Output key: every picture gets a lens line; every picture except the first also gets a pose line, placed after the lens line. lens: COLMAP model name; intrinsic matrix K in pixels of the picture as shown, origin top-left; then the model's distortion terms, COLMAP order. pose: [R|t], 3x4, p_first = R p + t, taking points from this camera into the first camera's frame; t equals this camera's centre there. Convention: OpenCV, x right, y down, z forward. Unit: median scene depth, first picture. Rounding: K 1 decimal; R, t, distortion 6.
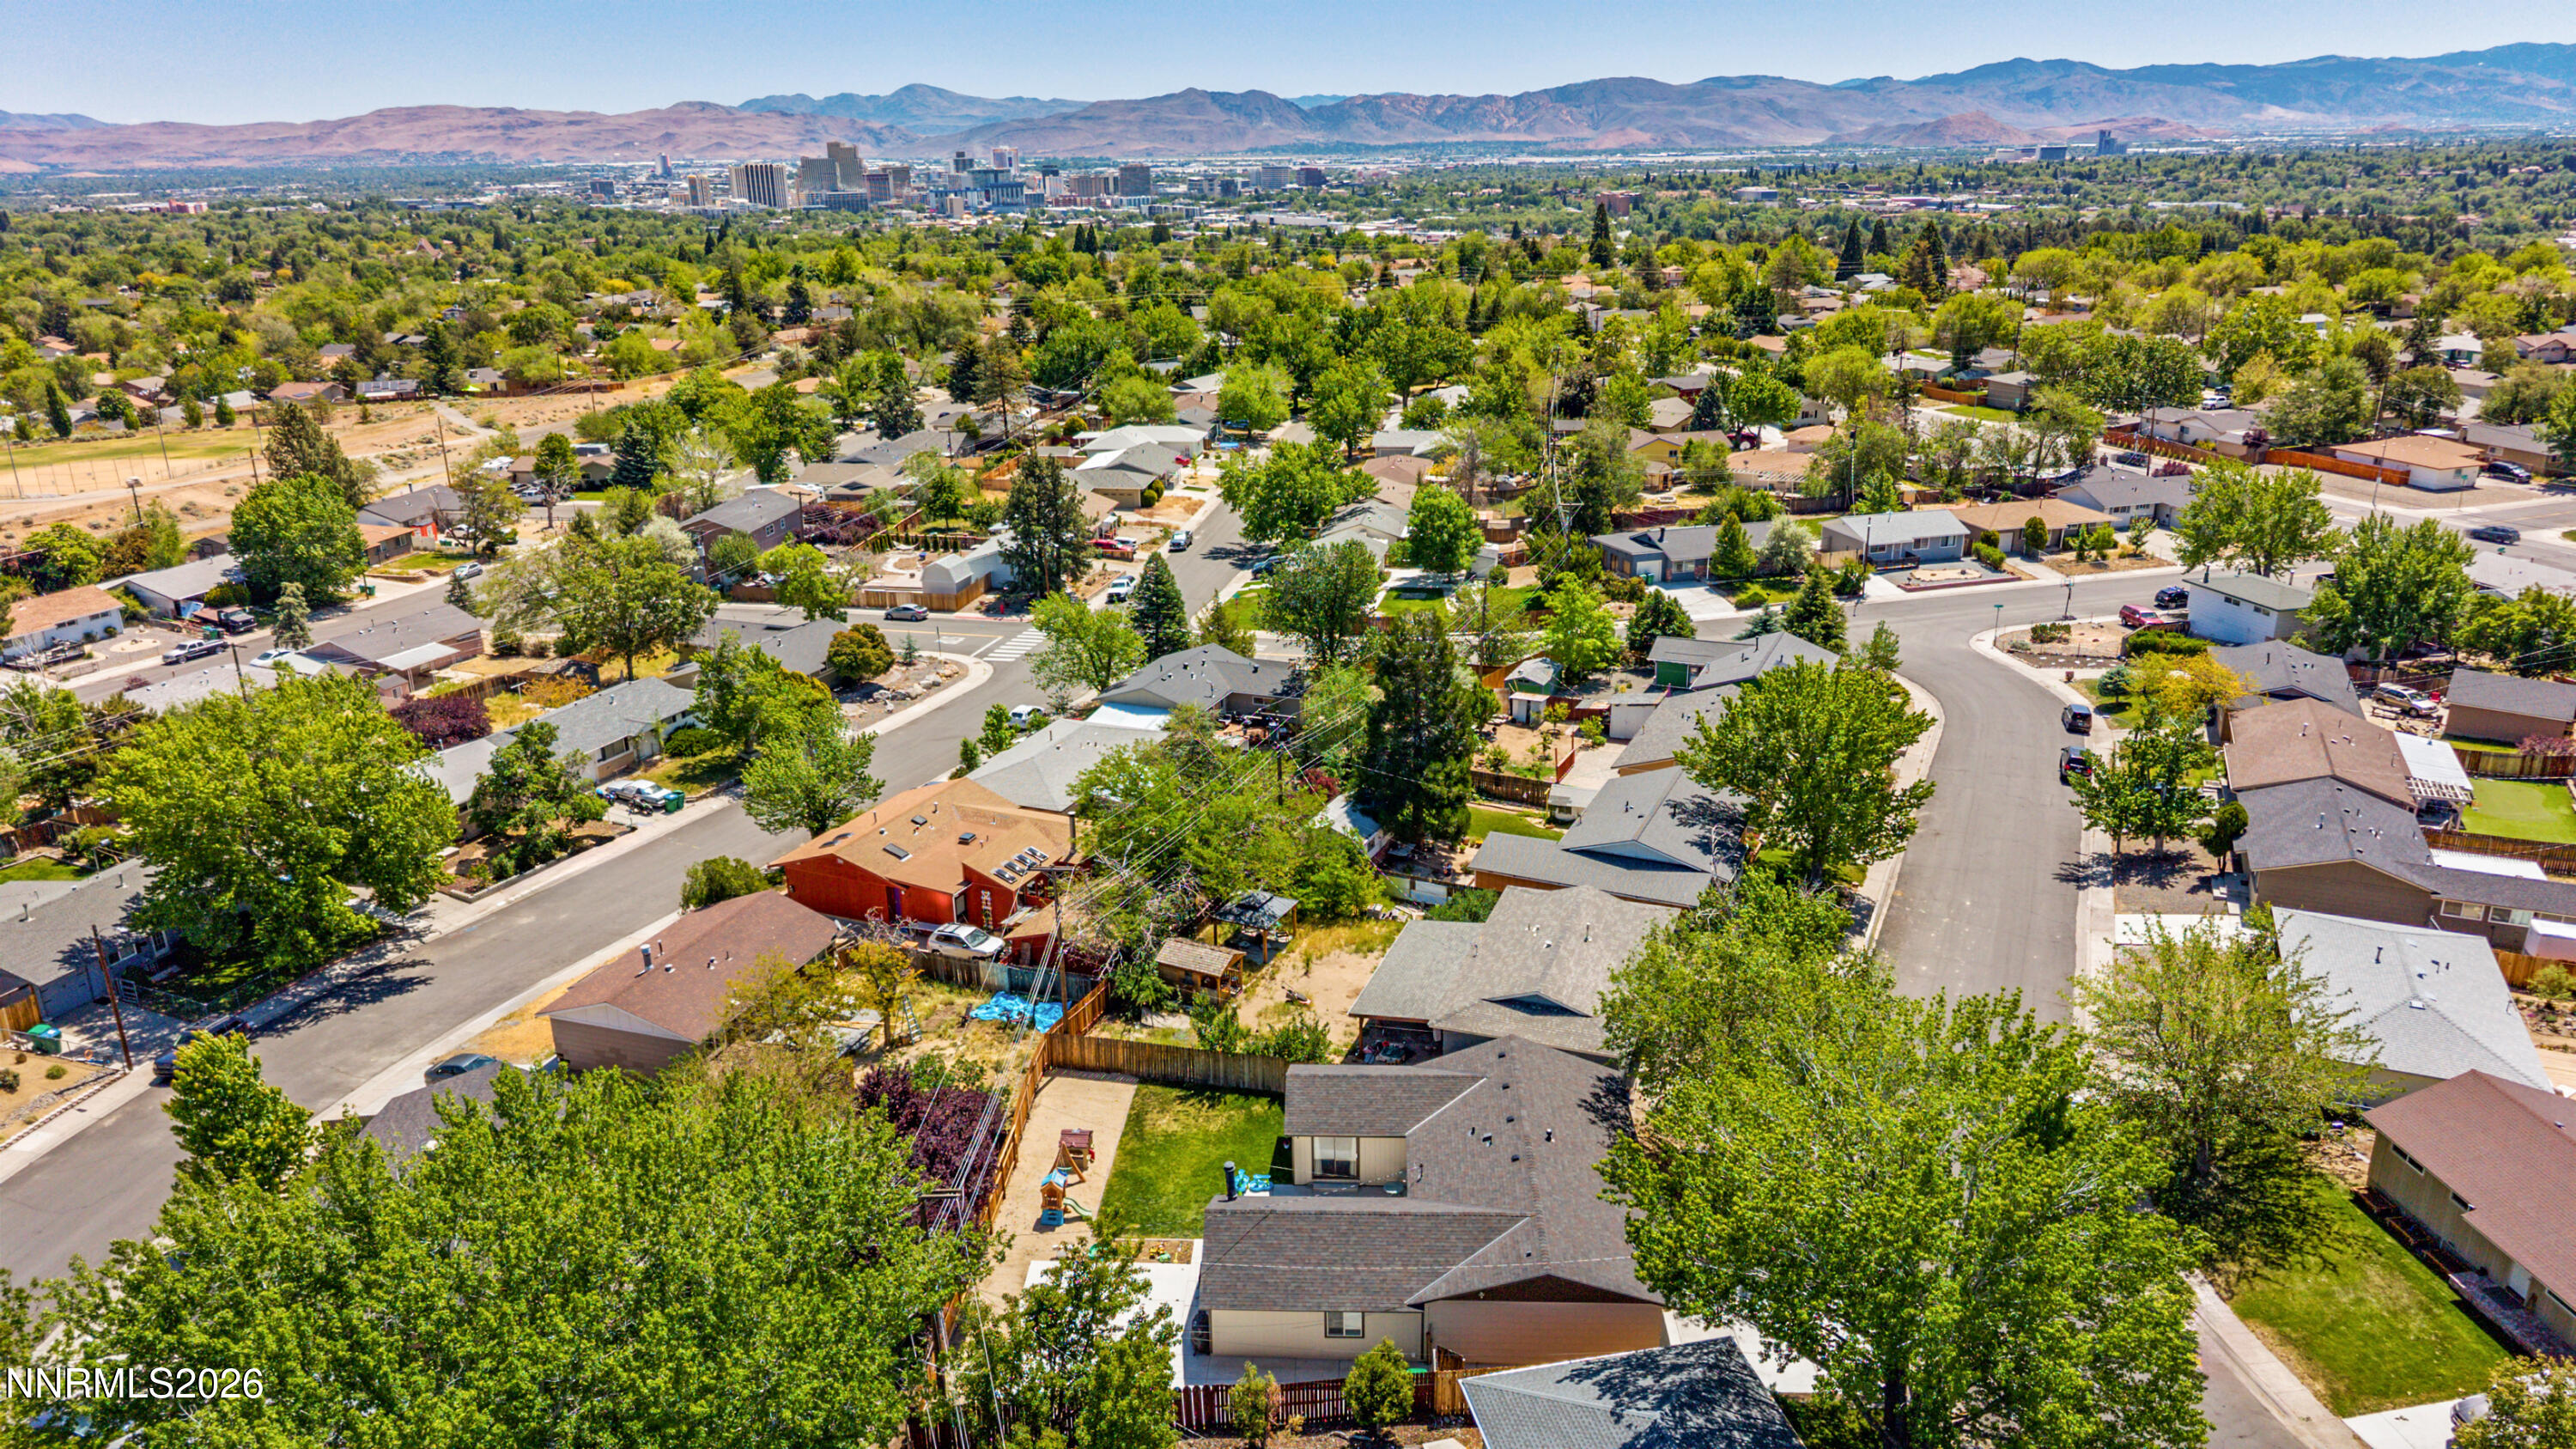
lens RADIAL K [[1909.4, 0, 1288.0], [0, 1909.4, 724.5], [0, 0, 1]] dist [0.001284, -0.005660]
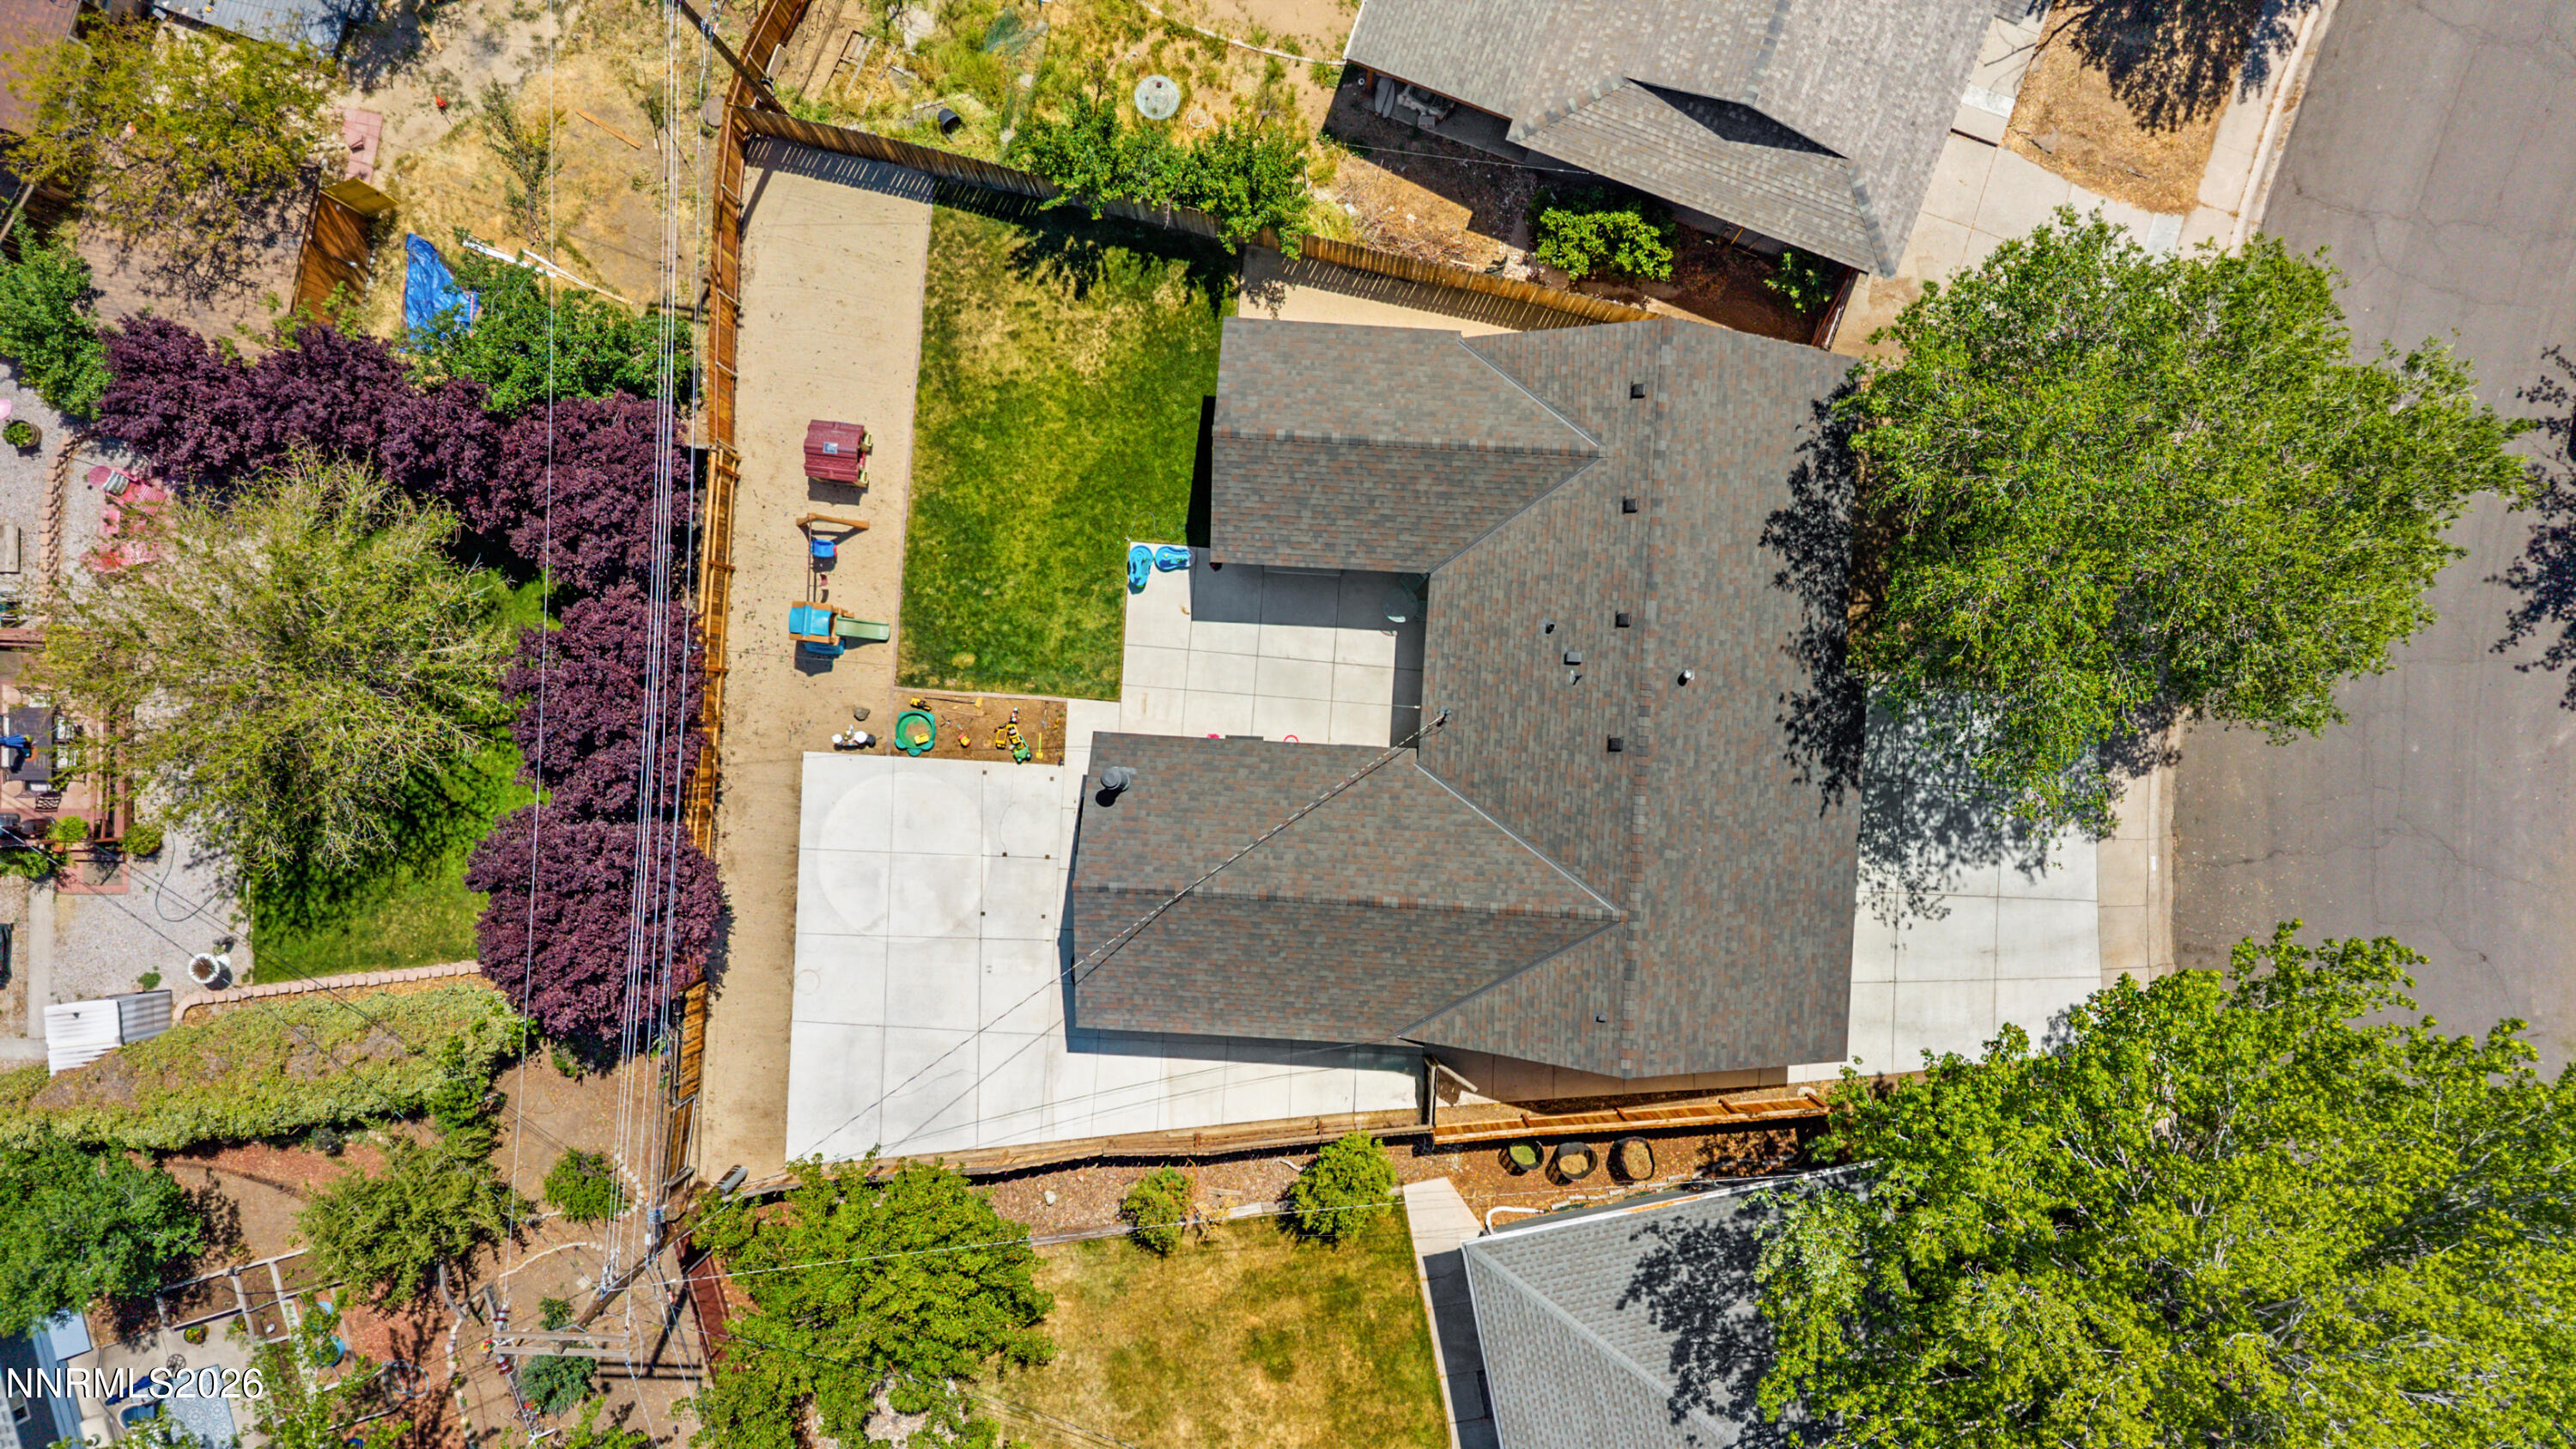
lens RADIAL K [[1909.4, 0, 1288.0], [0, 1909.4, 724.5], [0, 0, 1]] dist [0.001284, -0.005660]
pose [[0.999425, 0.009001, -0.032701, 0.036620], [0.028617, 0.293710, 0.955466, -0.272090], [0.018204, -0.955852, 0.293283, 0.738237]]
